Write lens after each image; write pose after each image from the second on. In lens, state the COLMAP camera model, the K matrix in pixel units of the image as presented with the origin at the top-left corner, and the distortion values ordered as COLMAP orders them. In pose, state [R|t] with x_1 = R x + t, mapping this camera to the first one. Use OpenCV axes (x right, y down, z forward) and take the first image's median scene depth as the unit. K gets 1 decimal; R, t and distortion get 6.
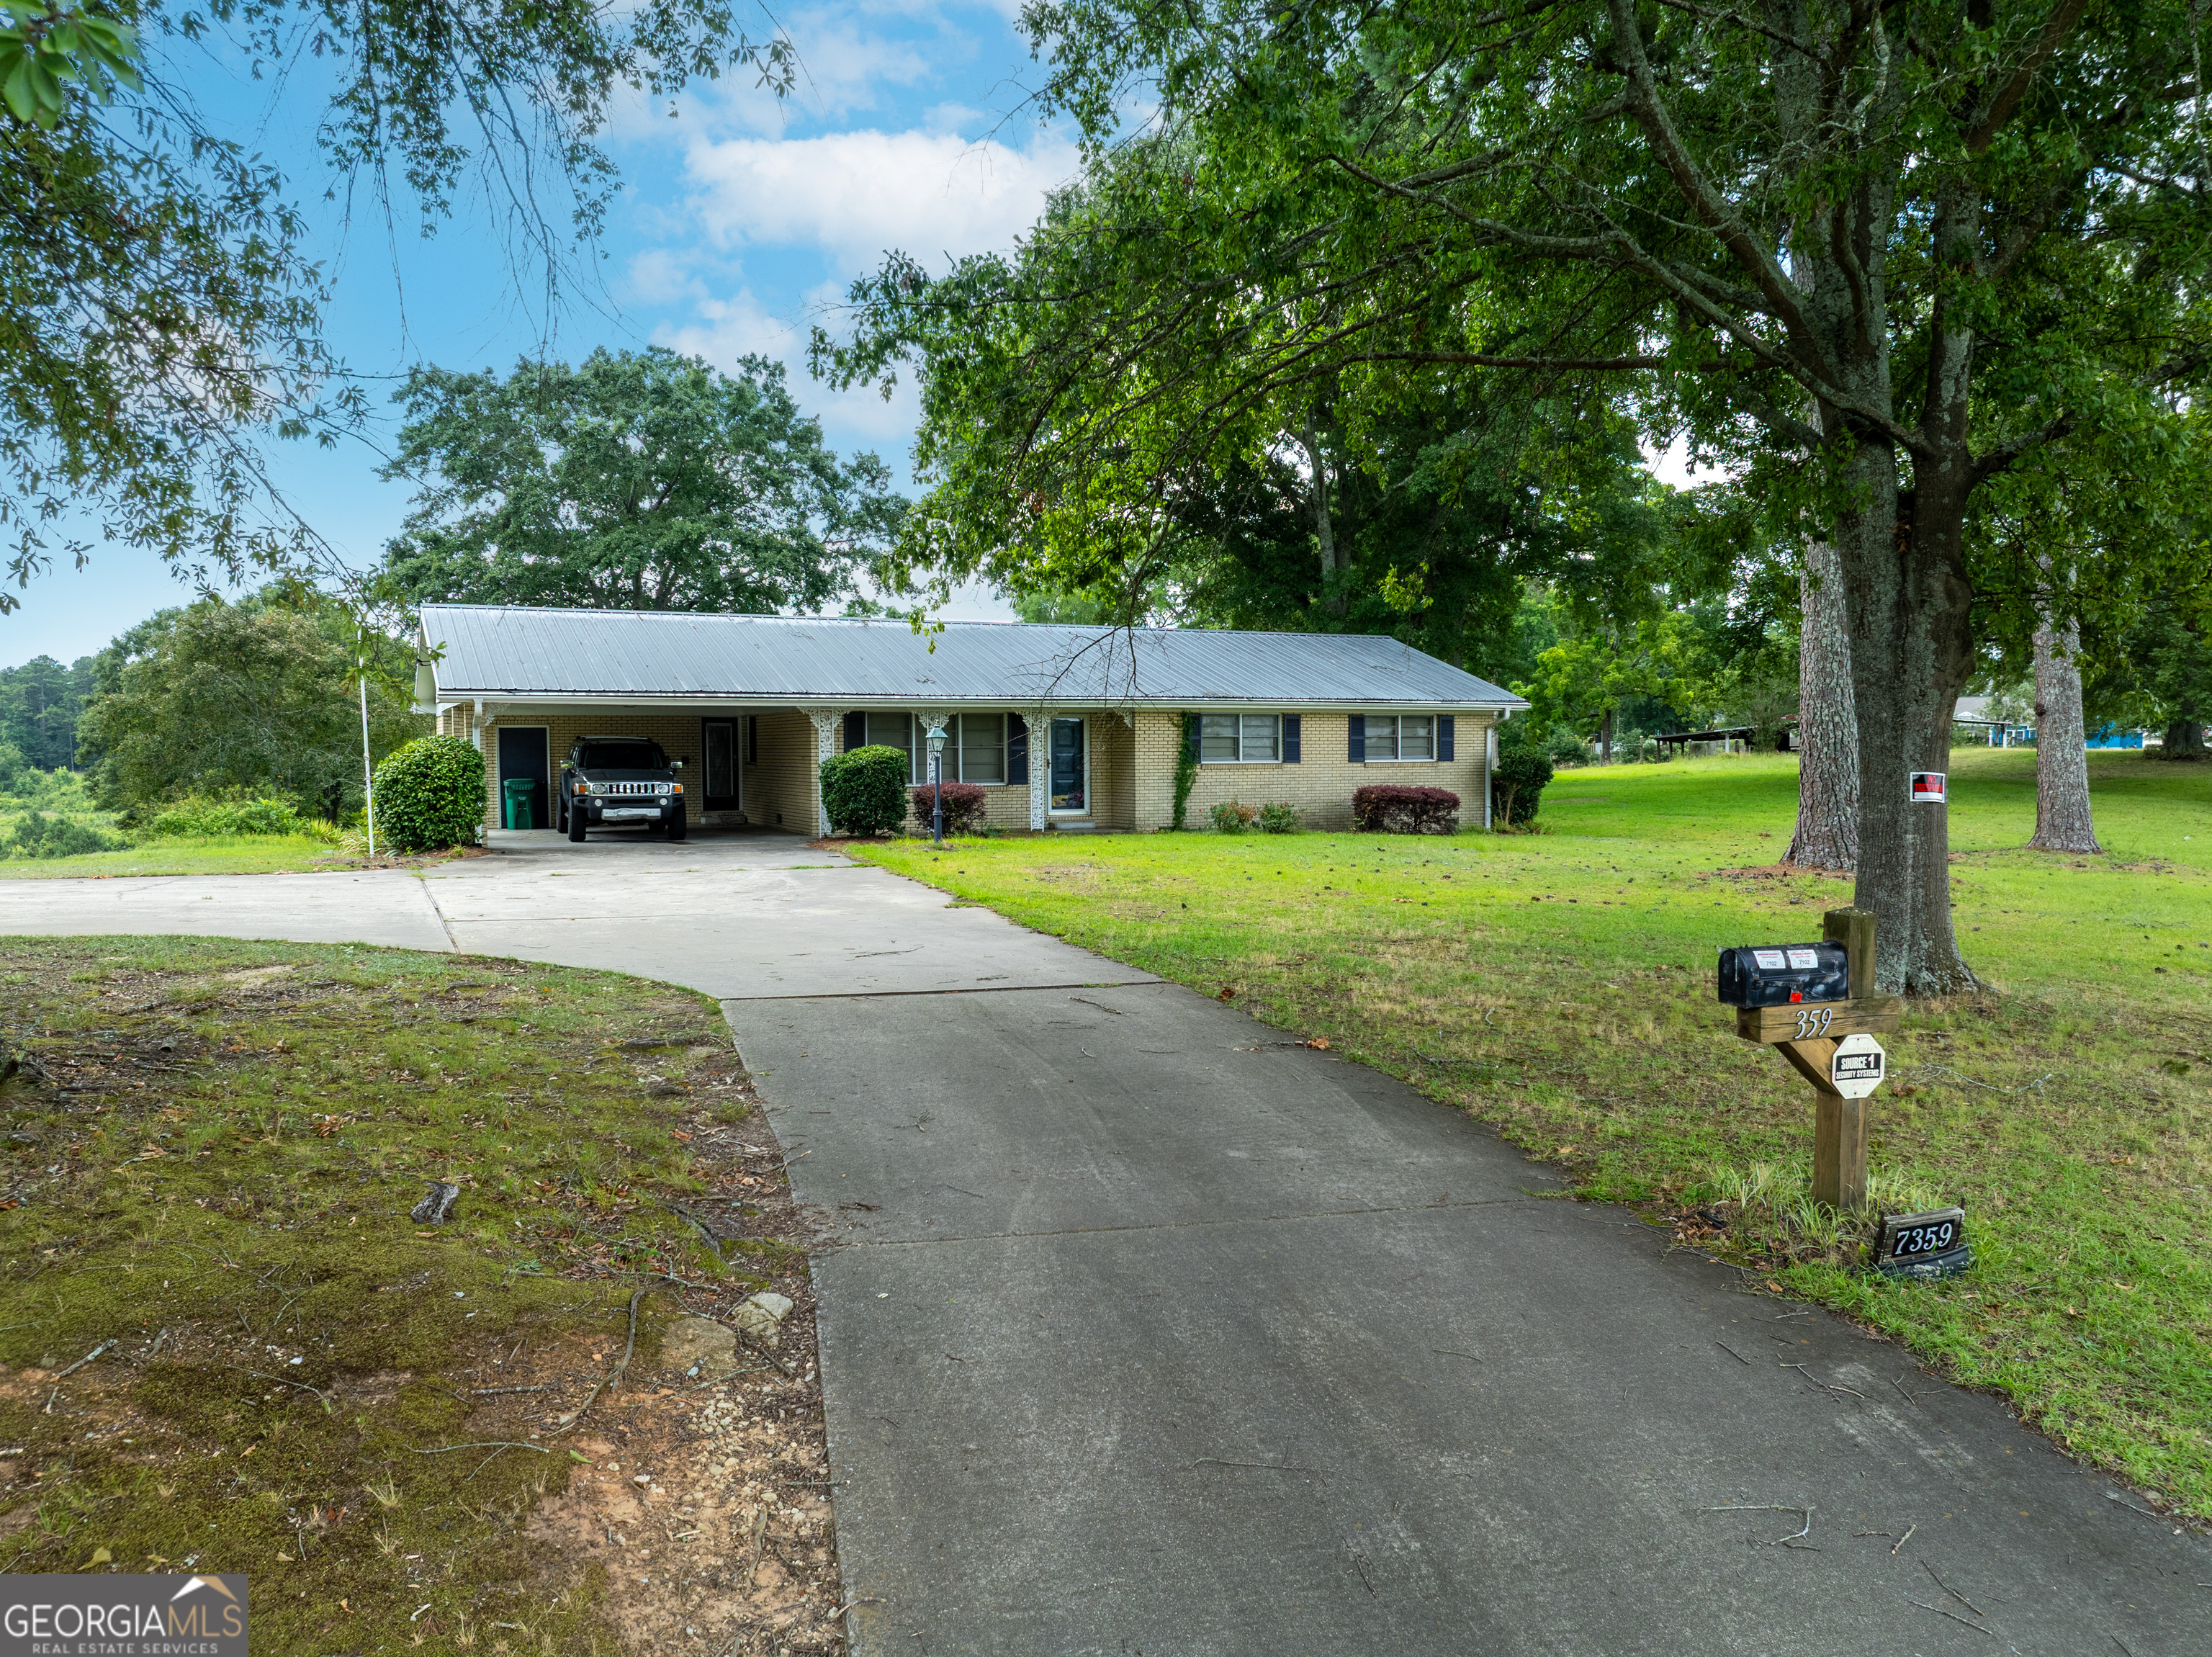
lens RADIAL K [[1576.5, 0, 1103.4], [0, 1576.5, 828.5], [0, 0, 1]] dist [-0.034909, 0.000419]
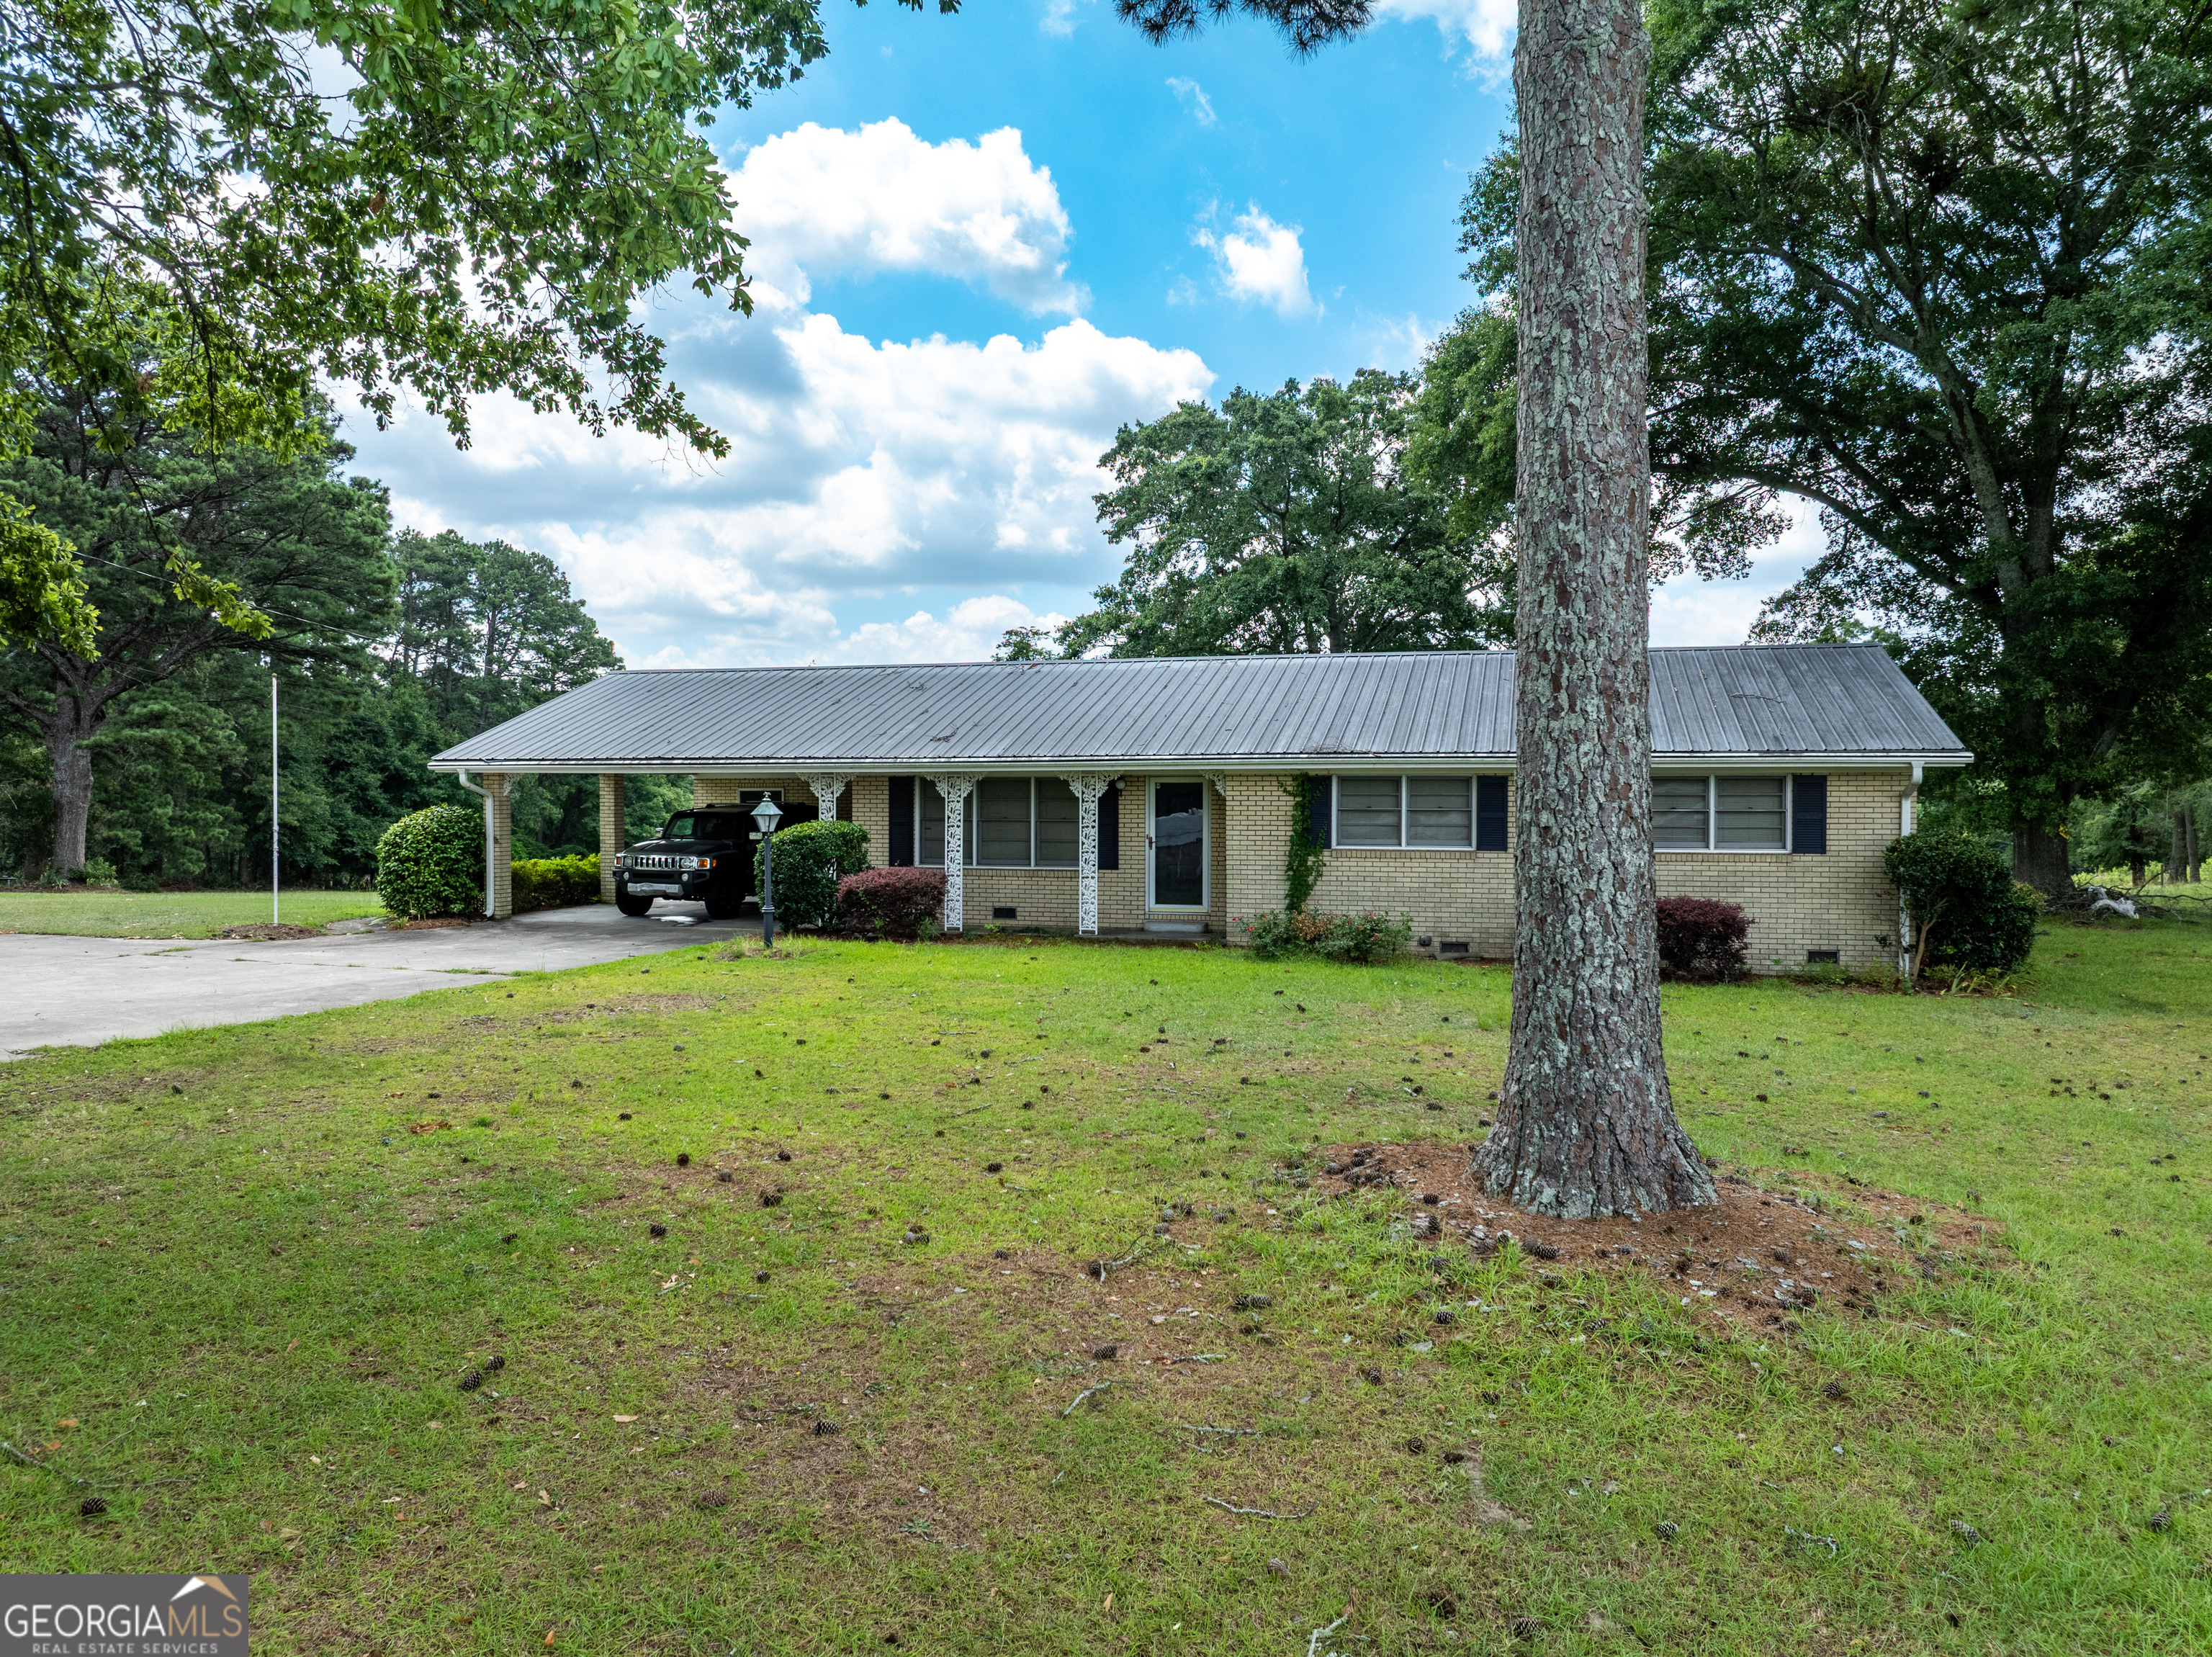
lens RADIAL K [[1576.5, 0, 1106.8], [0, 1576.5, 828.1], [0, 0, 1]] dist [-0.034909, 0.000419]
pose [[0.806467, 0.019774, -0.590948, 0.395822], [-0.036446, 0.999203, -0.016302, -0.035751], [0.590154, 0.034685, 0.806545, 0.391729]]
